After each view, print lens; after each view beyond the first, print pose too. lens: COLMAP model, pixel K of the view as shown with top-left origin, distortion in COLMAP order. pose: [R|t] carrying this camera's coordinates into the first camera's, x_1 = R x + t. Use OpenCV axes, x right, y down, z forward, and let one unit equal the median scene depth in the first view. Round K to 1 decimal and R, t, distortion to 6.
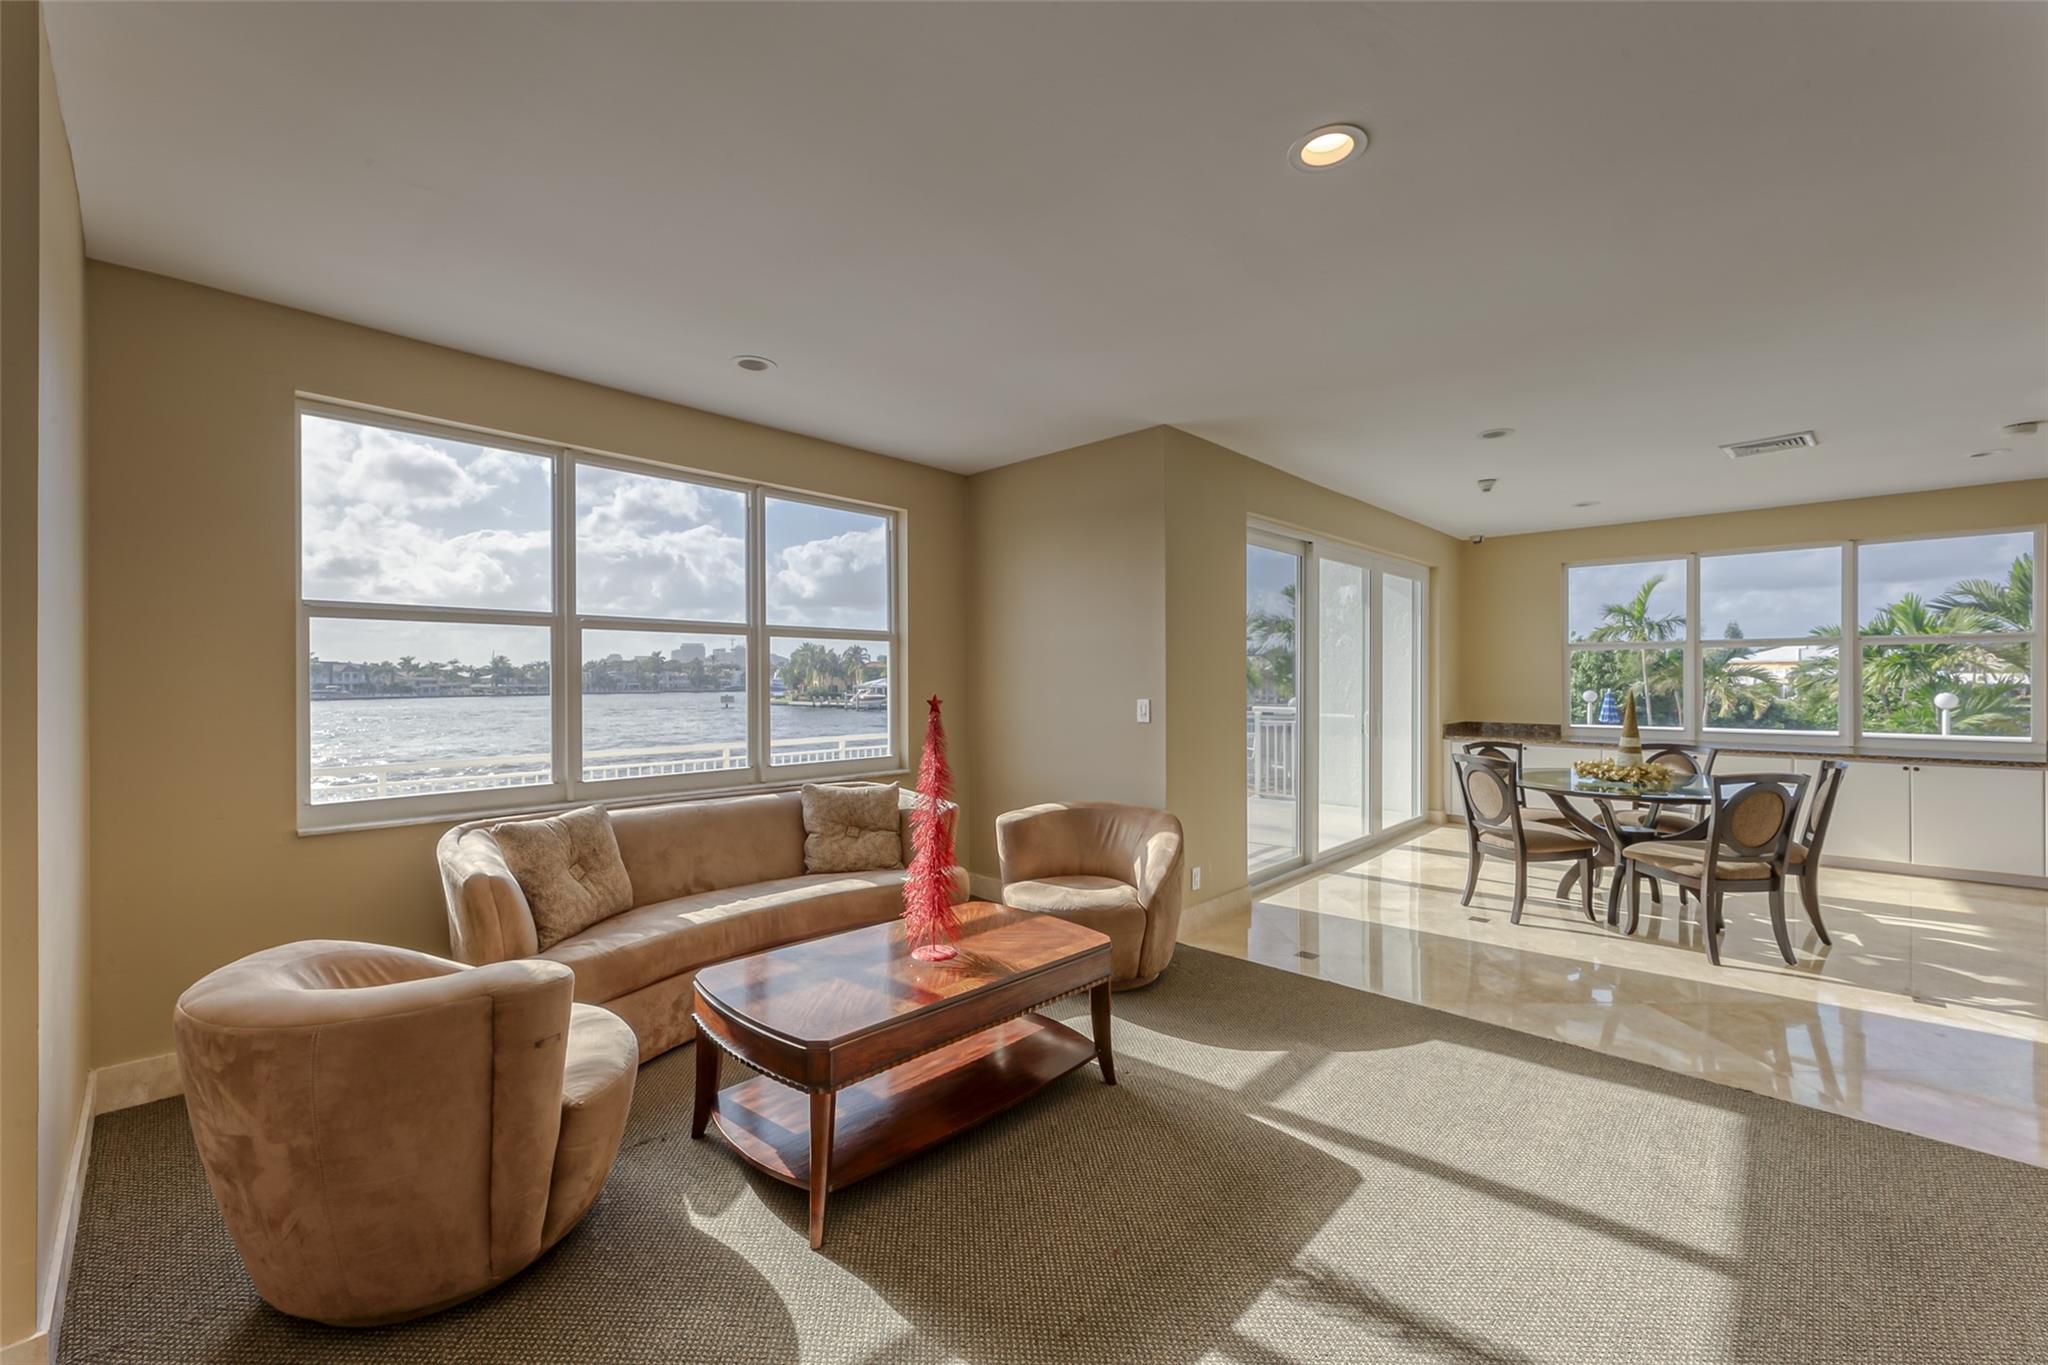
lens RADIAL K [[830.6, 0, 1026.5], [0, 830.6, 683.9], [0, 0, 1]] dist [0.002296, -0.000078]
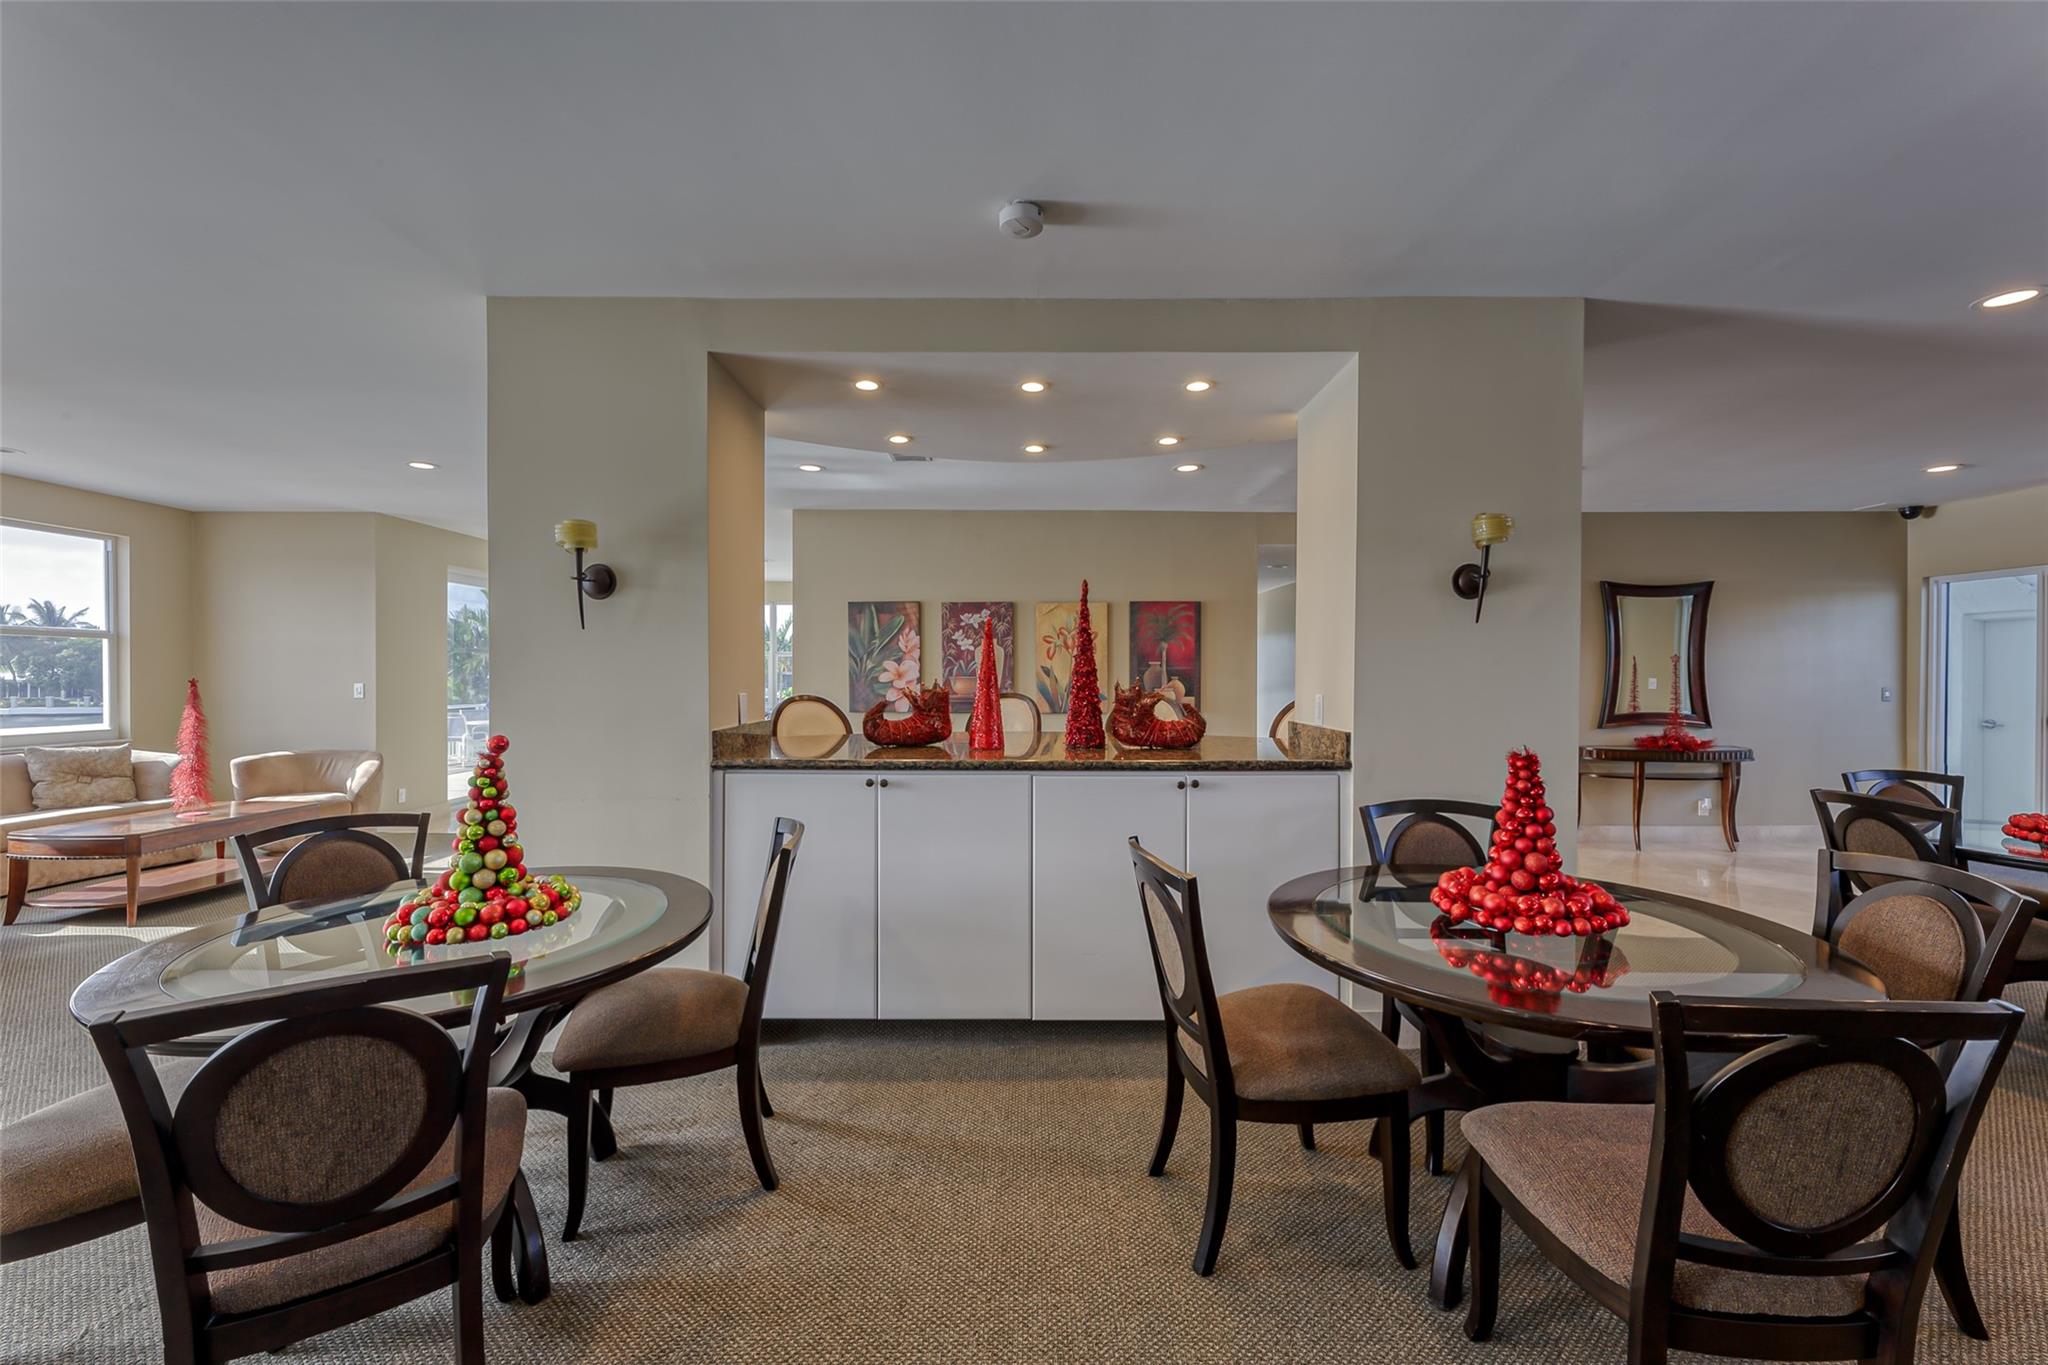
lens RADIAL K [[830.6, 0, 1027.0], [0, 830.6, 676.4], [0, 0, 1]] dist [0.002296, -0.000078]
pose [[0.730388, 0.001376, 0.683031, -0.011941], [-0.001908, 0.999998, 0.000025, 0.004285], [-0.683030, -0.001321, 0.730389, -1.091744]]
